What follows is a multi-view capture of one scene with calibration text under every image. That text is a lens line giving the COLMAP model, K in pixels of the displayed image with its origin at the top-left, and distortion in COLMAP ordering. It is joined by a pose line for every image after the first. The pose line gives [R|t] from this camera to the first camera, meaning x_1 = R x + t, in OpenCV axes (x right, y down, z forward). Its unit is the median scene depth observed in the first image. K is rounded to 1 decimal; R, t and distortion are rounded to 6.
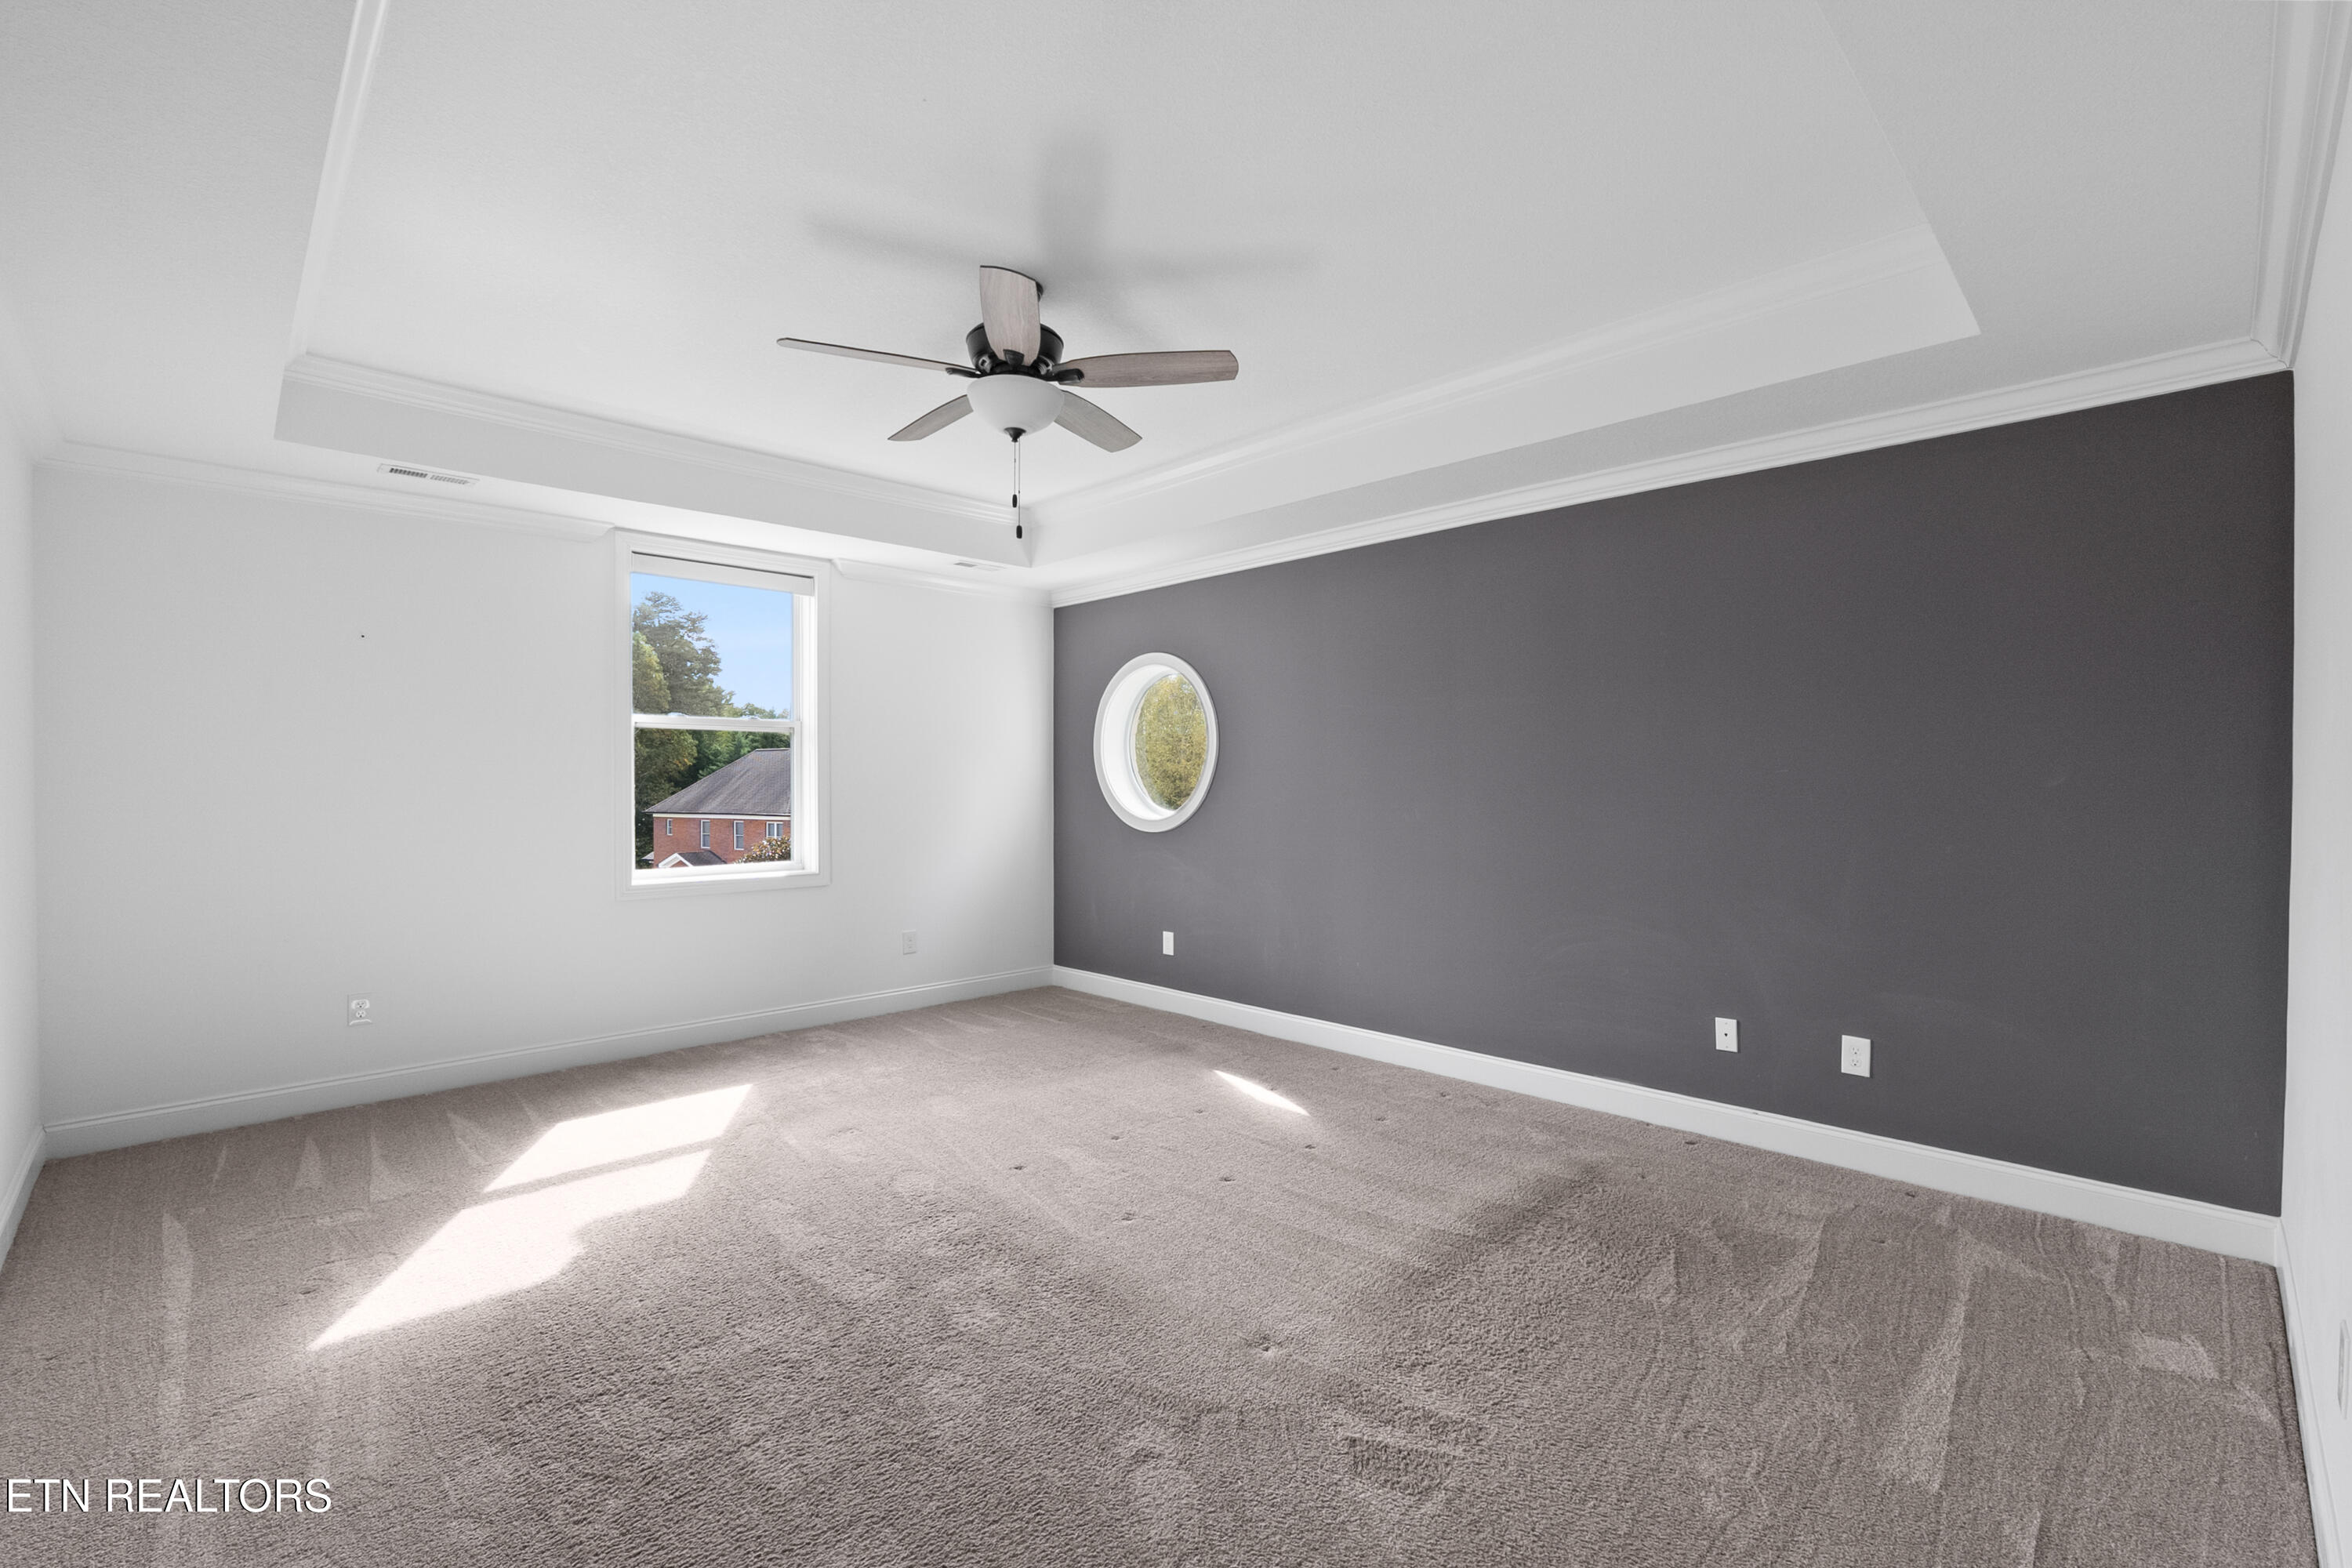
lens RADIAL K [[1017.0, 0, 1176.0], [0, 1017.0, 784.0], [0, 0, 1]] dist [-0.027474, 0.006674]
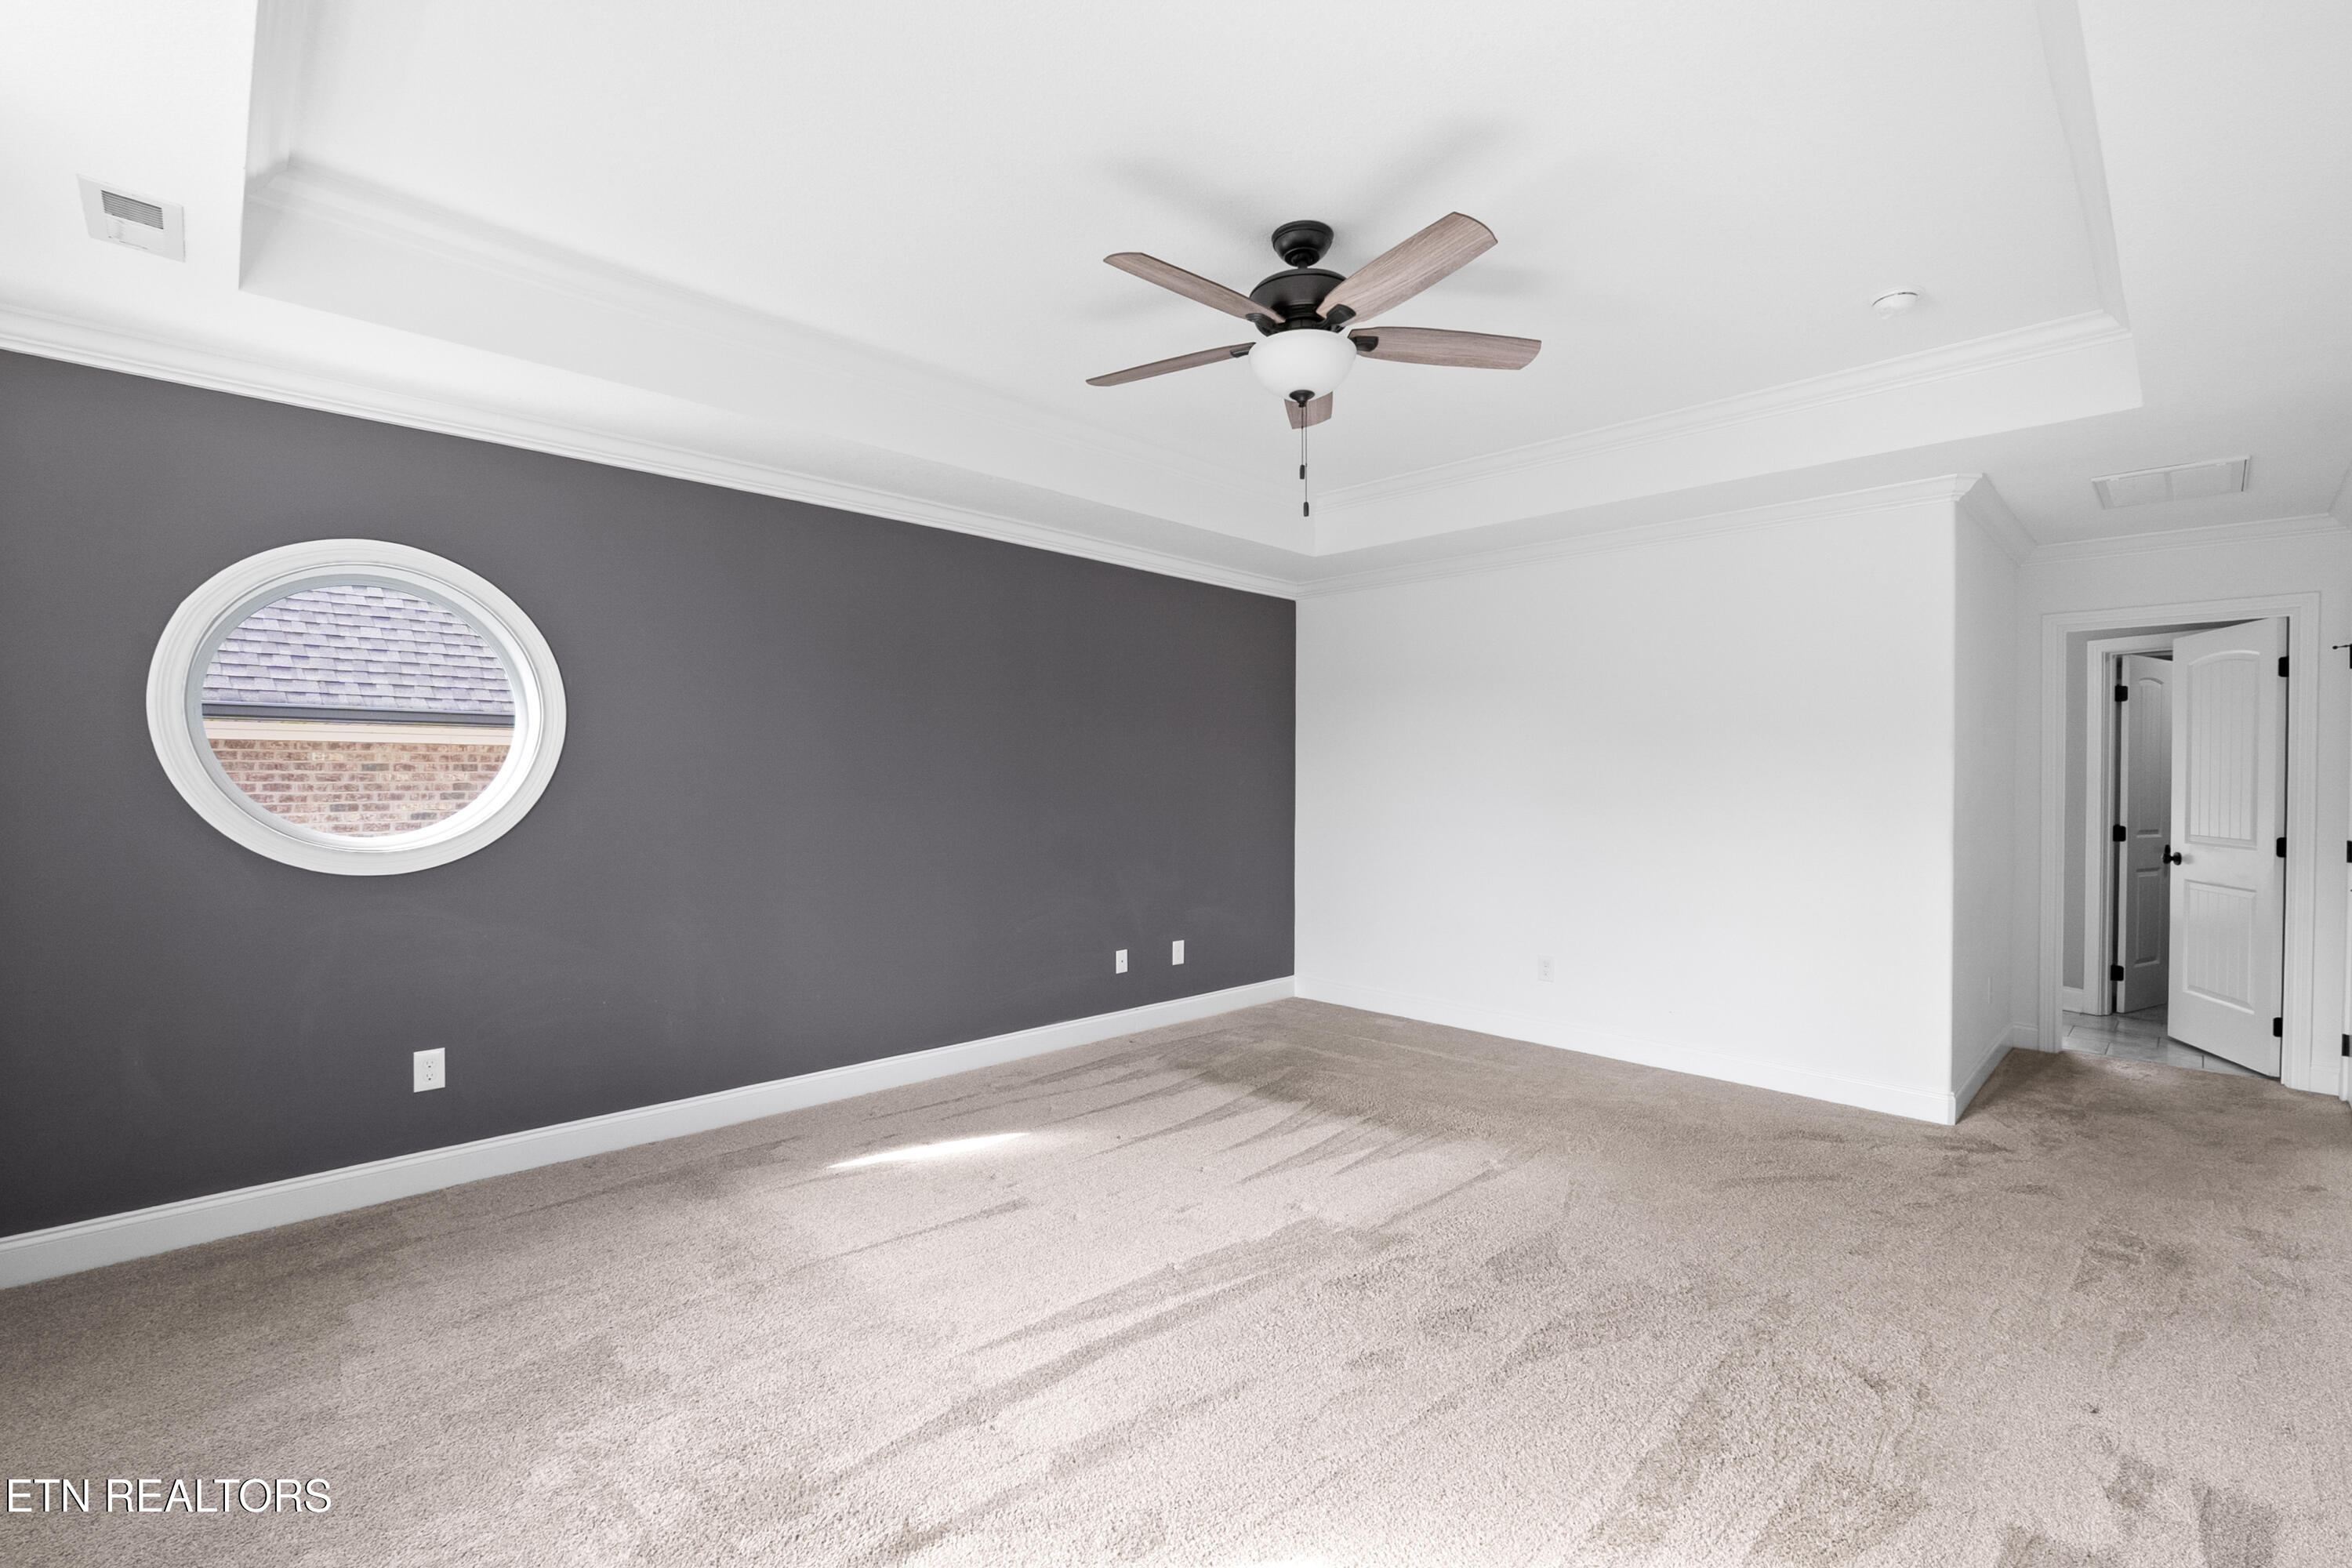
lens RADIAL K [[1017.0, 0, 1176.0], [0, 1017.0, 784.0], [0, 0, 1]] dist [-0.027474, 0.006674]
pose [[0.010497, -0.000964, 0.999944, -0.950757], [0.001415, 0.999999, 0.000949, -0.001193], [-0.999944, 0.001405, 0.010499, 0.985948]]
